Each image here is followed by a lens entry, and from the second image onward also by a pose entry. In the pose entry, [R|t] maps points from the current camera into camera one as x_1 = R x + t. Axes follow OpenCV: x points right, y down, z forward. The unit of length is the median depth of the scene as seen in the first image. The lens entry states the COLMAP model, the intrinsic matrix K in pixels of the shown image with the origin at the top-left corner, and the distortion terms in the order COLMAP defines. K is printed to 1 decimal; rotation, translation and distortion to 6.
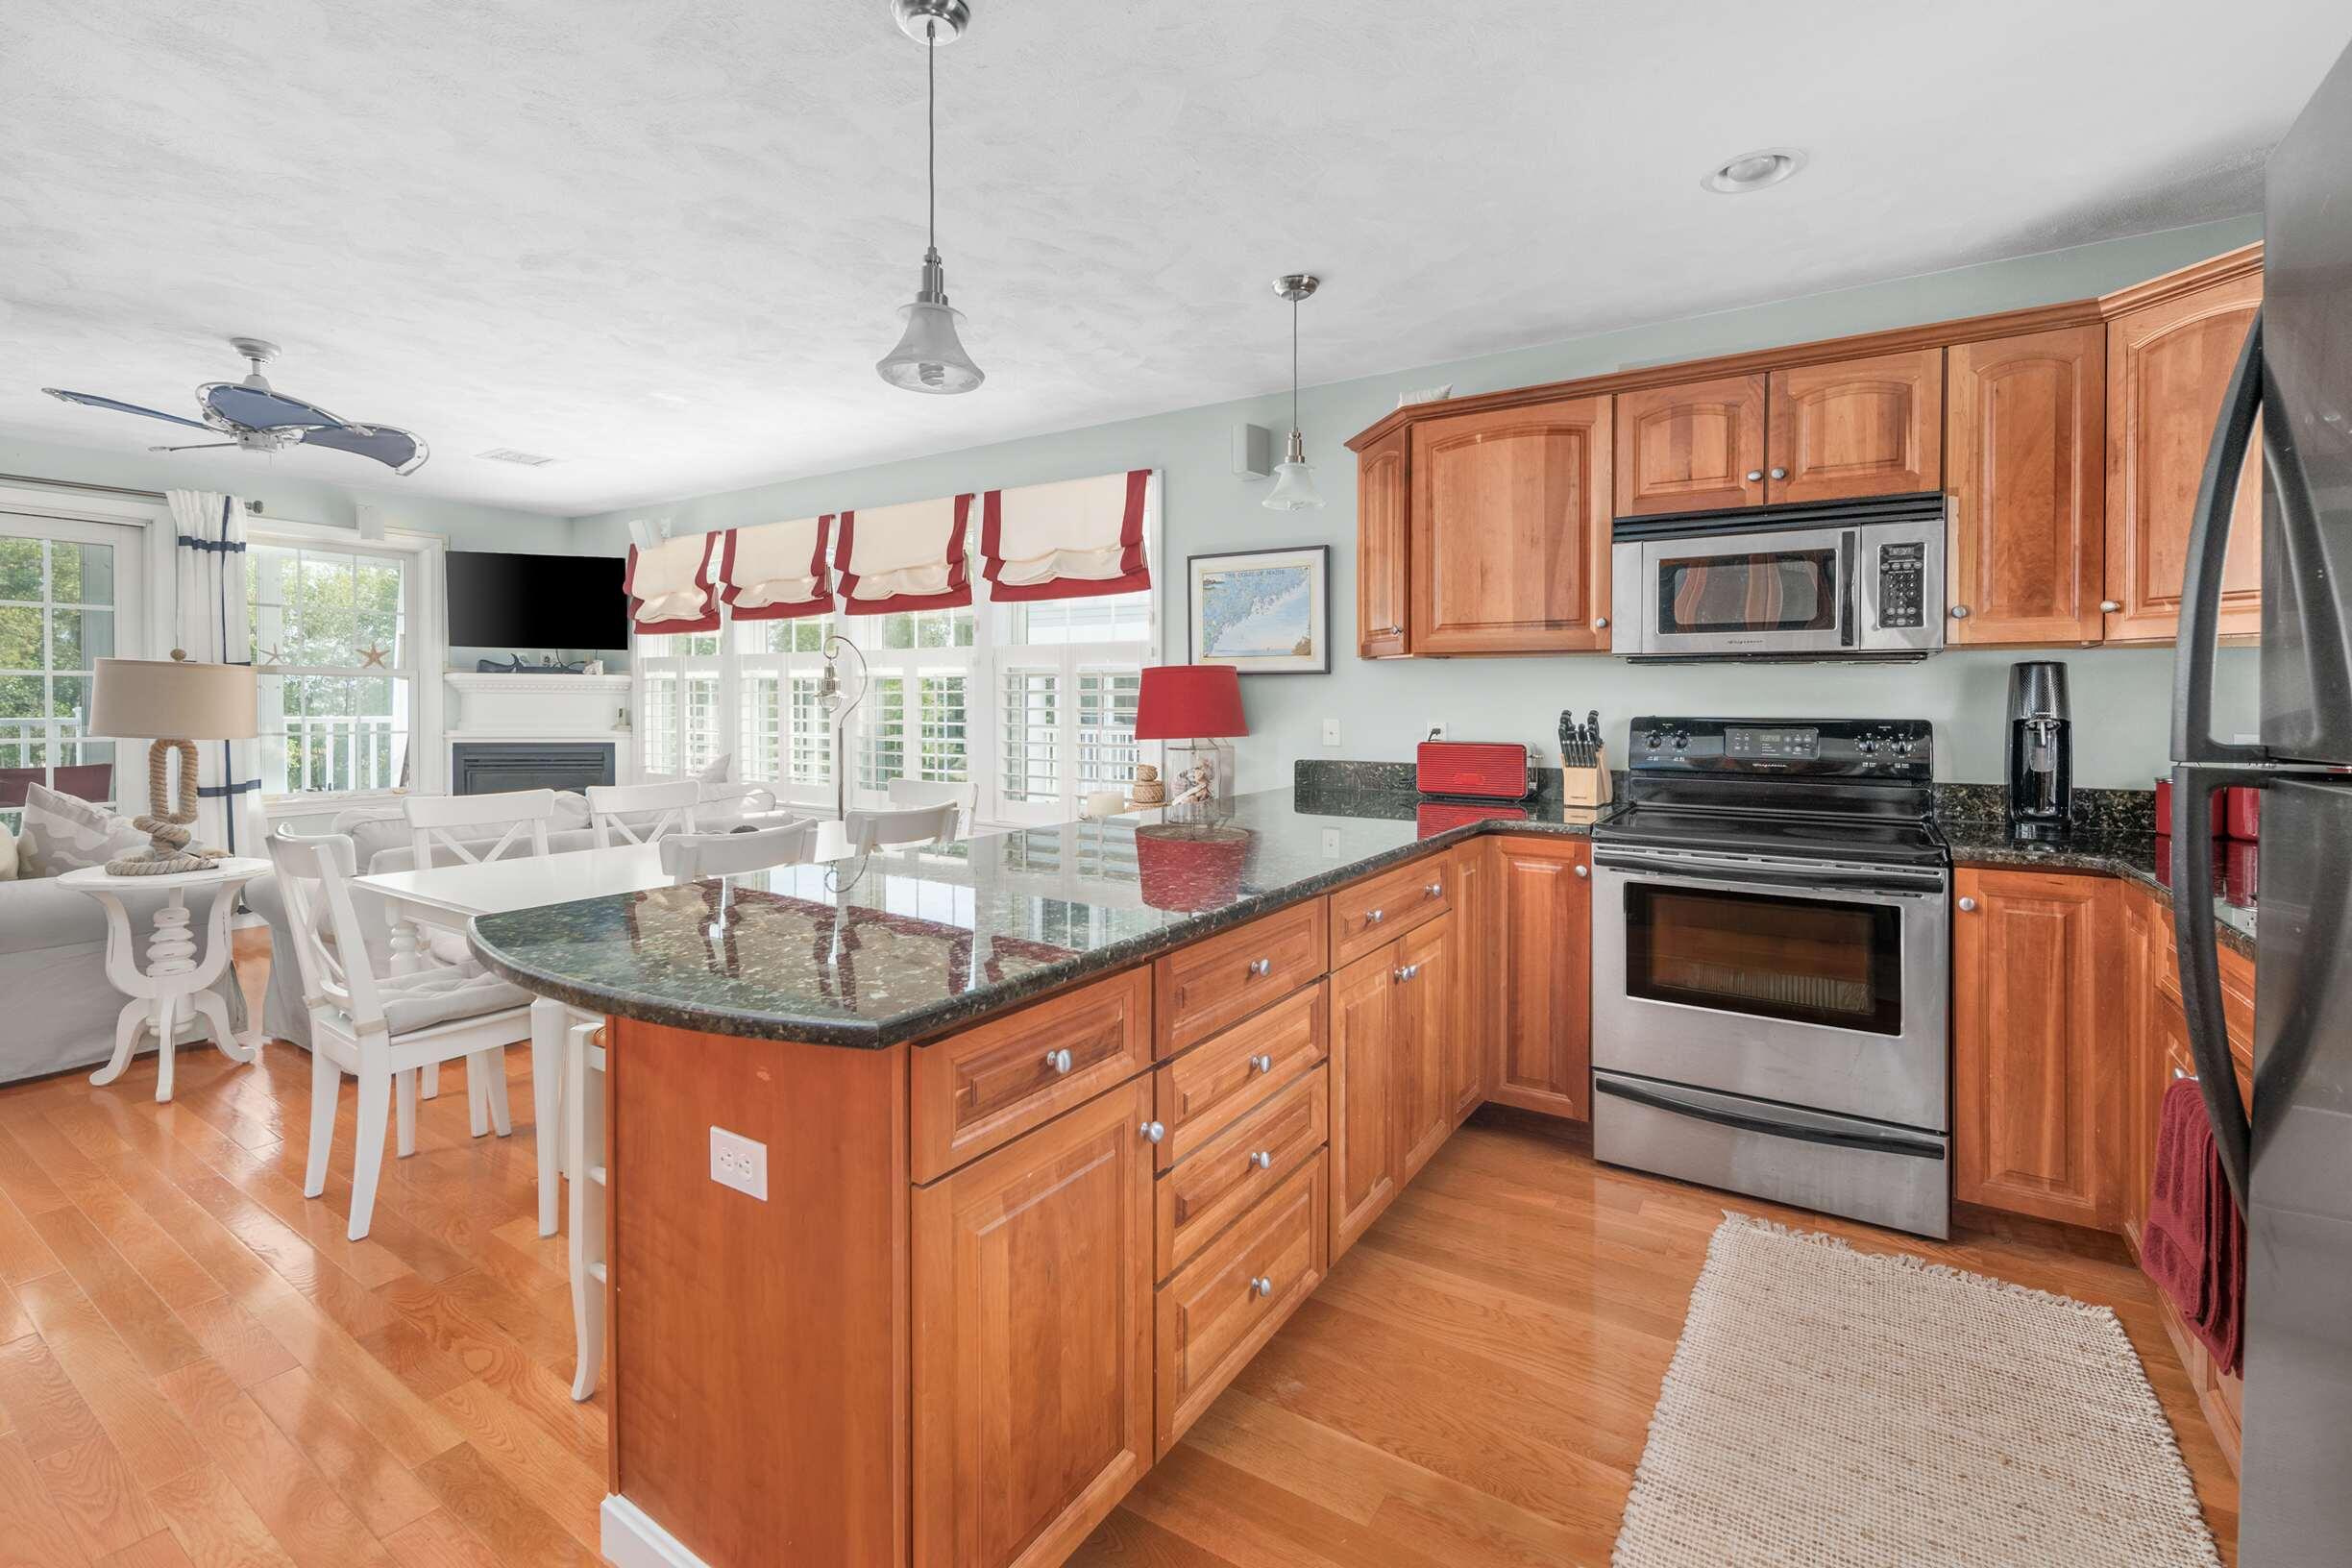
lens RADIAL K [[1037.1, 0, 1175.9], [0, 1037.1, 717.3], [0, 0, 1]] dist [0.000614, 0.000024]
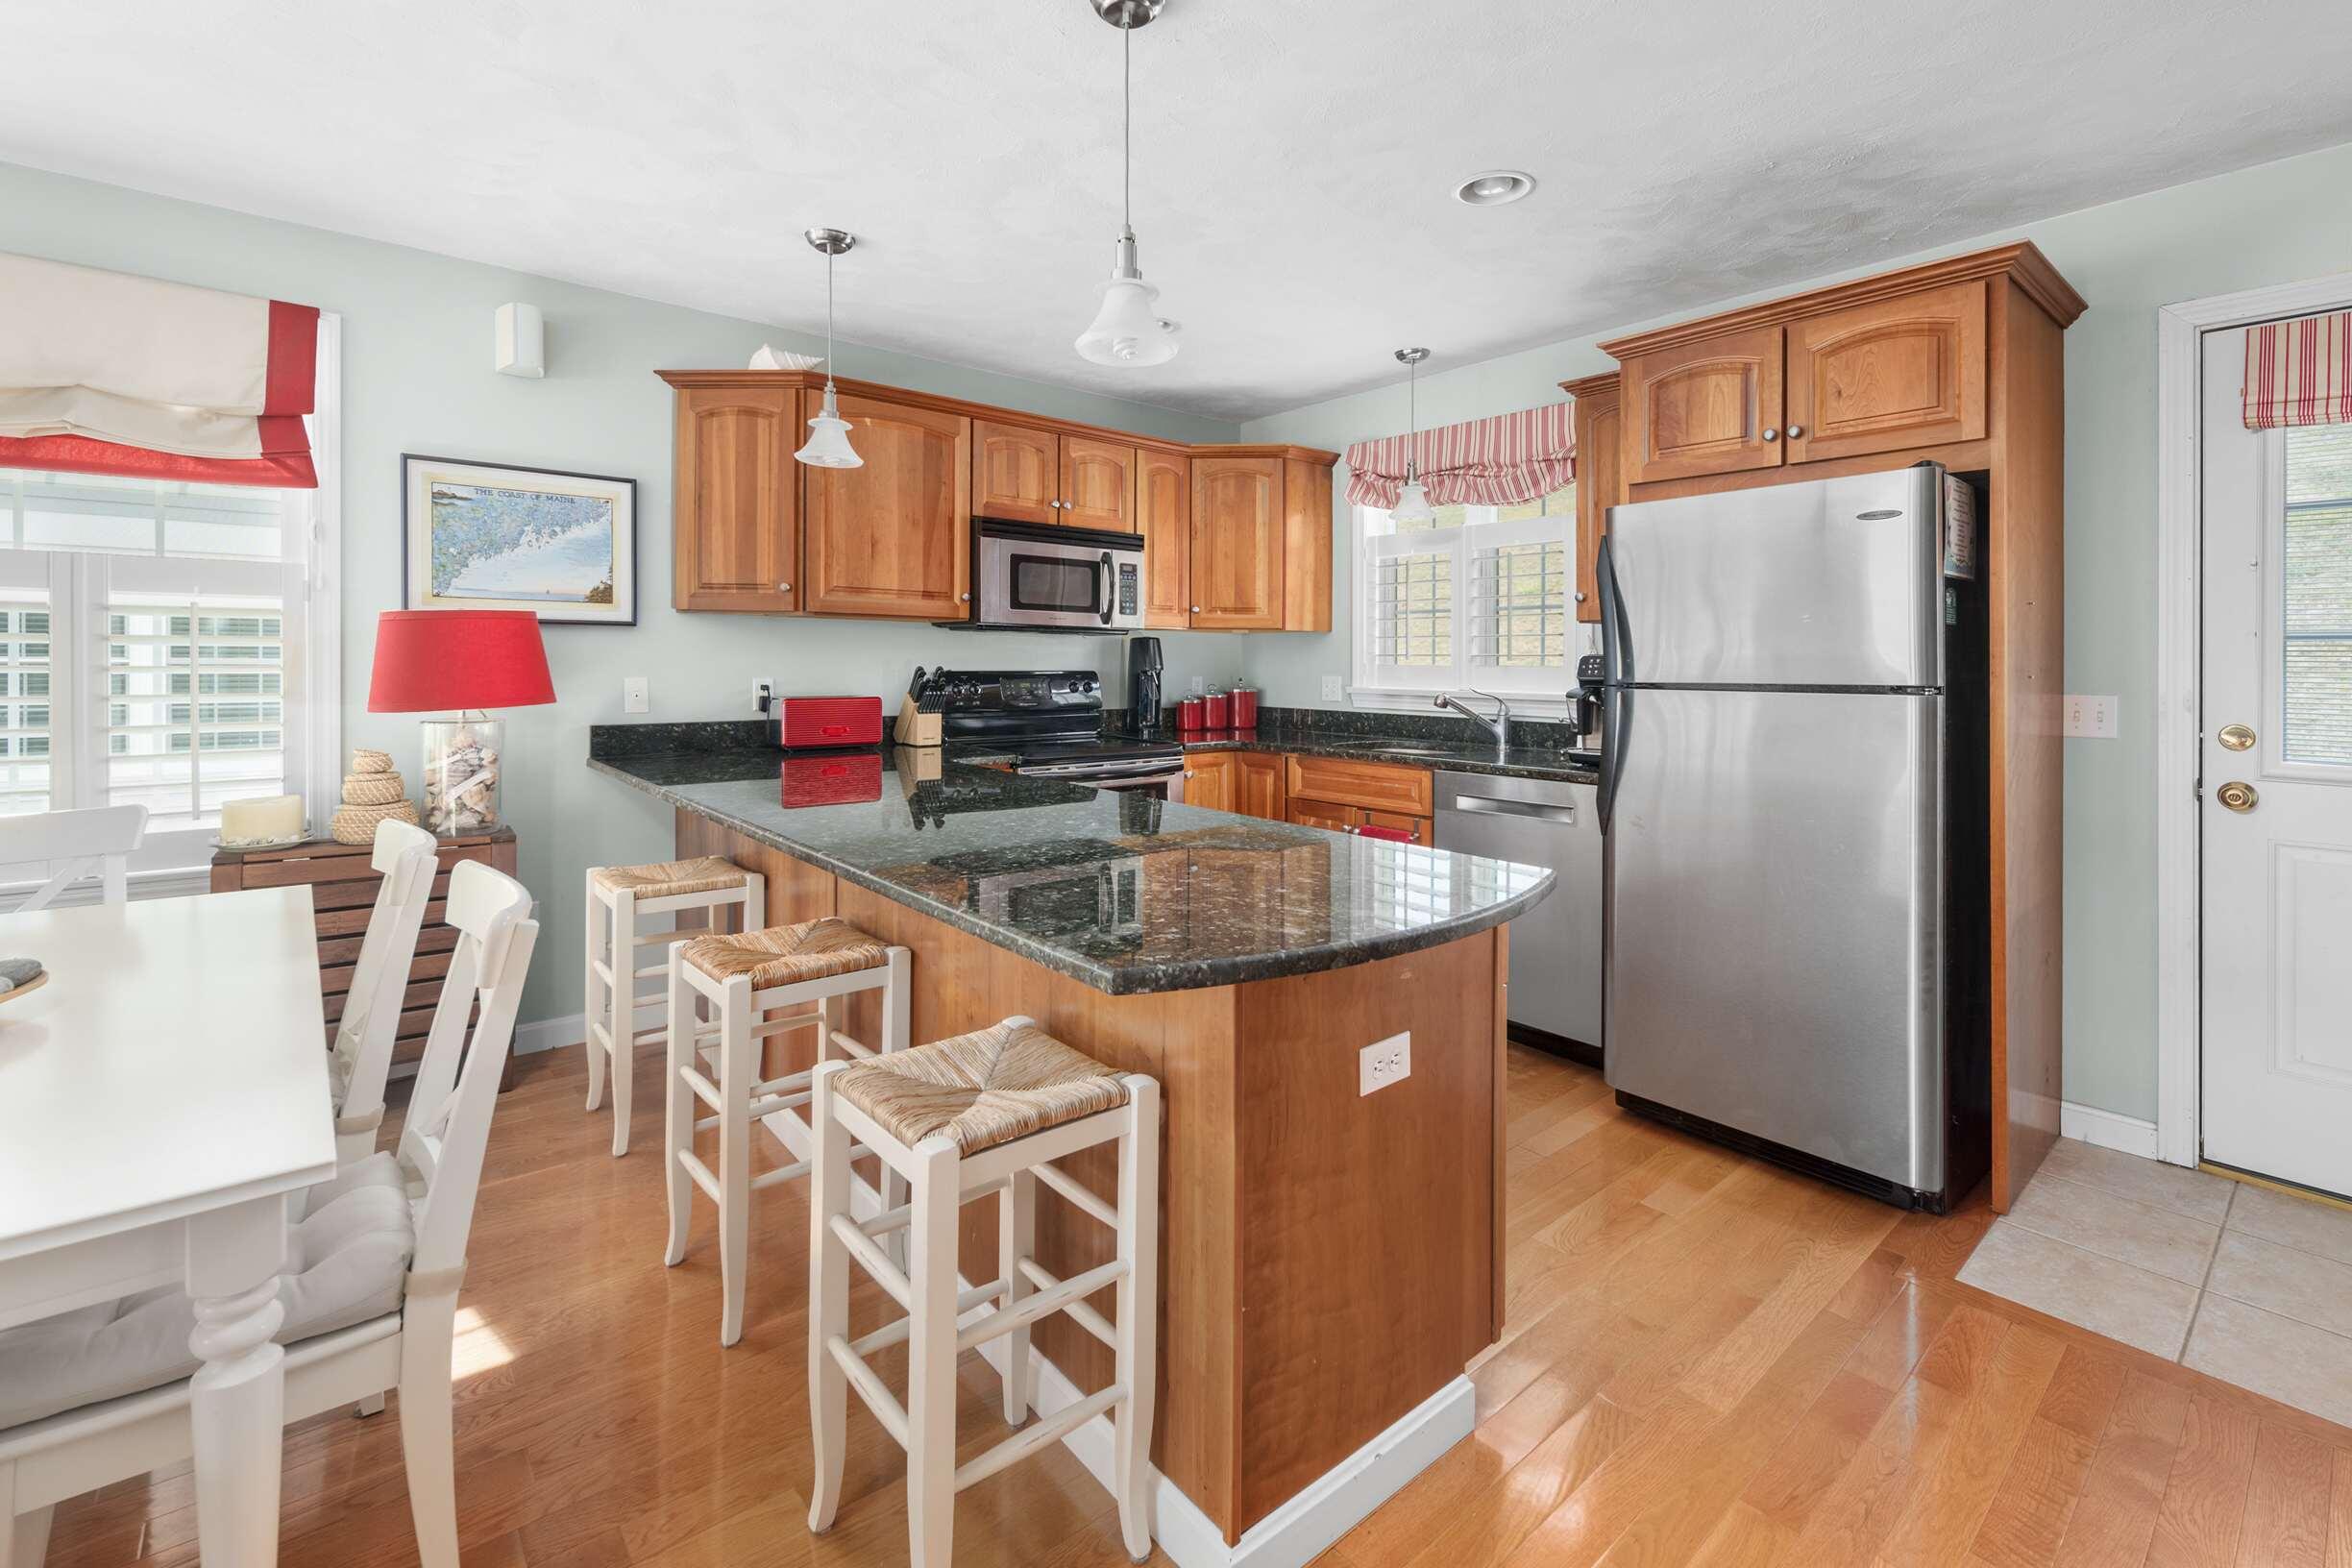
lens RADIAL K [[1028.4, 0, 1169.8], [0, 1028.4, 659.8], [0, 0, 1]] dist [-0.000342, 0.000014]
pose [[0.300171, -0.000728, 0.953885, -0.661436], [0.005346, 0.999985, -0.000919, -0.011365], [-0.953870, 0.005375, 0.300171, 0.362420]]
